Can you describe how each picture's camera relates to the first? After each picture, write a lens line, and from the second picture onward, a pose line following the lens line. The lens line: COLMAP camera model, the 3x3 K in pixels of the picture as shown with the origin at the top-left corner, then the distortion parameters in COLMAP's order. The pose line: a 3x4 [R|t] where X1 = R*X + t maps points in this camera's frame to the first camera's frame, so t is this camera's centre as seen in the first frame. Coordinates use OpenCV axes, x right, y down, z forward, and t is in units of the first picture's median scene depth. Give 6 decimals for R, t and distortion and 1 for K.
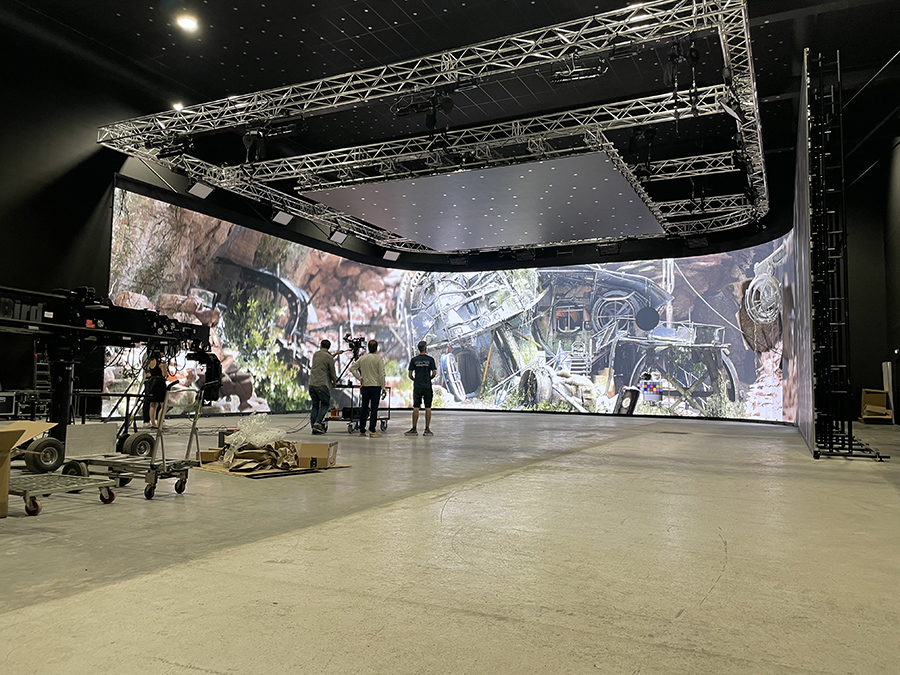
lens RADIAL K [[689.3, 0, 450.0], [0, 689.3, 337.5], [0, 0, 1]] dist [0.095162, -0.123704]
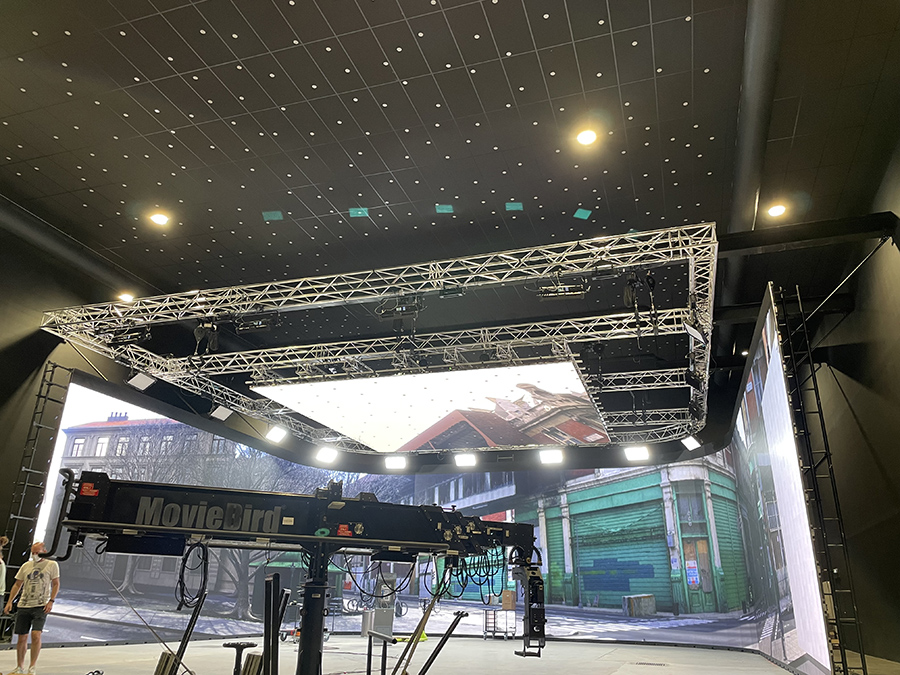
lens RADIAL K [[673.7, 0, 450.0], [0, 673.7, 337.5], [0, 0, 1]] dist [0.070487, -0.001597]
pose [[0.987969, 0.058541, 0.143147, -0.115570], [-0.013892, 0.955440, -0.294858, 0.002971], [-0.154030, 0.289322, 0.944758, 0.054491]]
